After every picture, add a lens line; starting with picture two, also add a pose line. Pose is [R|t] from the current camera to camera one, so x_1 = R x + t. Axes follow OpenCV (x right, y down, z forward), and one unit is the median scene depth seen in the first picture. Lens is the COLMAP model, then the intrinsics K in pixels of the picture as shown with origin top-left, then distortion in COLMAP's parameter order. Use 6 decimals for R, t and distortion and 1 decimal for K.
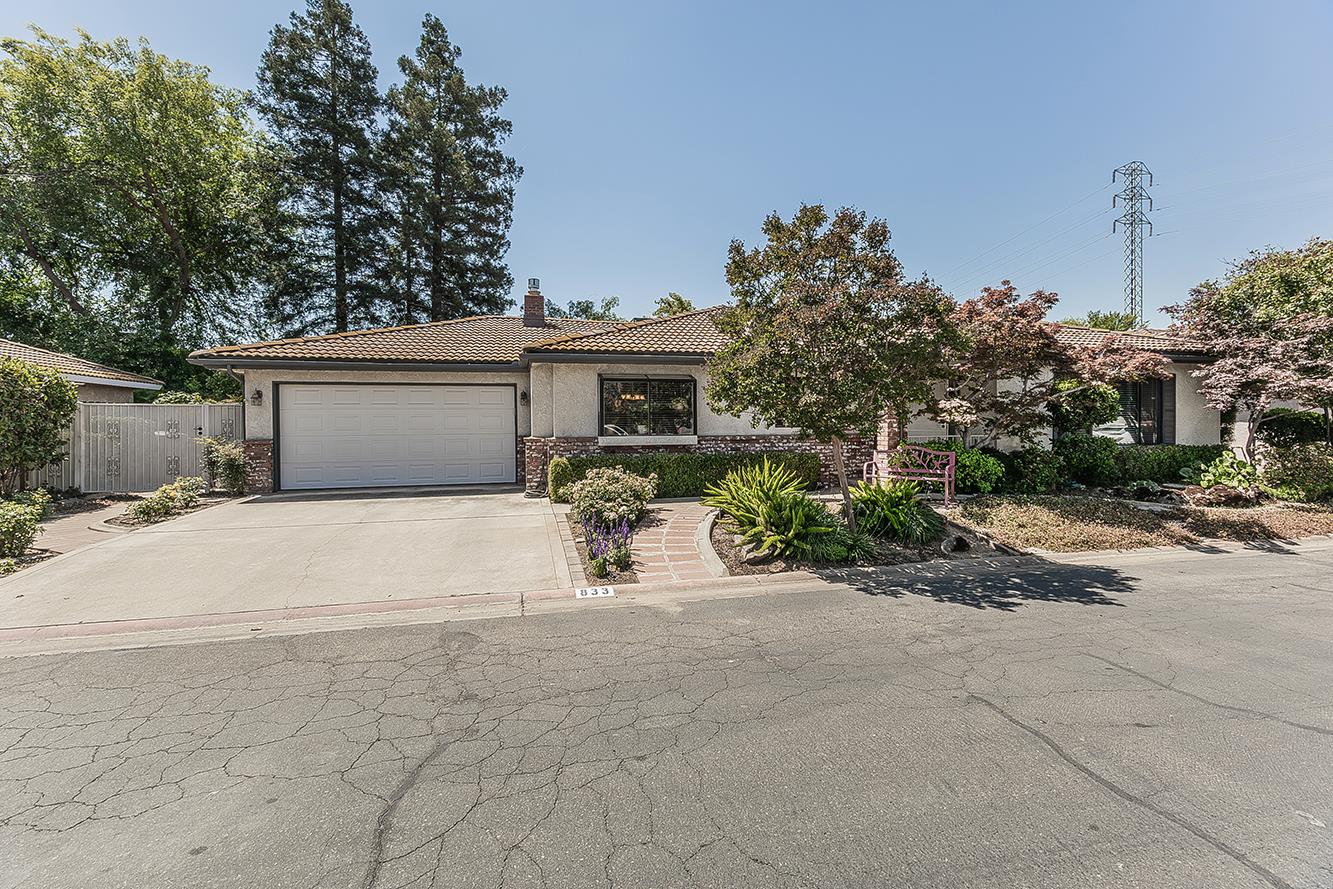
lens RADIAL K [[560.9, 0, 666.6], [0, 560.9, 428.0], [0, 0, 1]] dist [-0.000790, -0.000524]
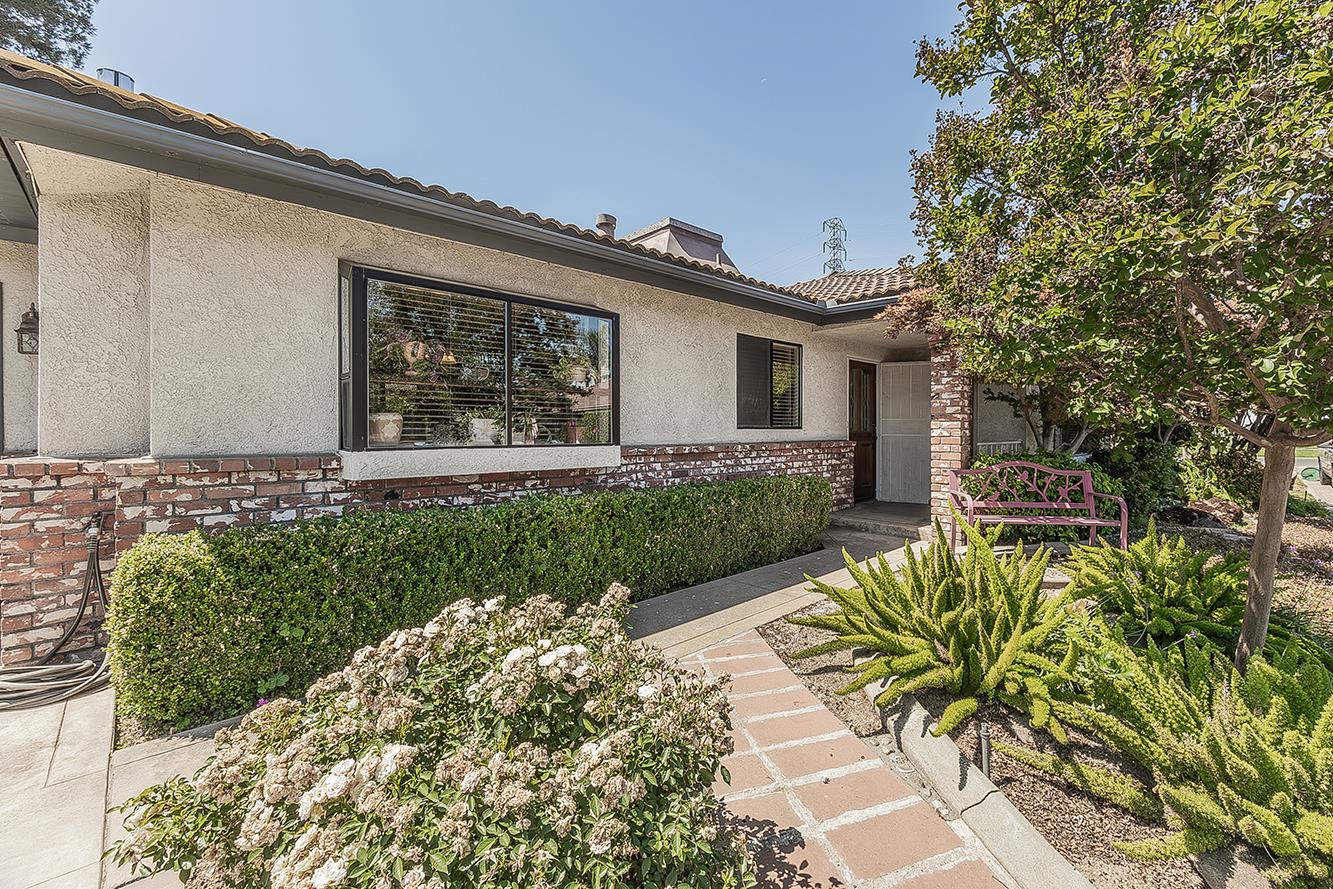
lens RADIAL K [[554.7, 0, 724.3], [0, 554.7, 429.0], [0, 0, 1]] dist [0.000715, 0.000254]
pose [[0.847514, 0.006469, 0.530734, -0.100756], [-0.001021, 0.999944, -0.010559, 0.004612], [-0.530773, 0.008407, 0.847473, 0.590849]]
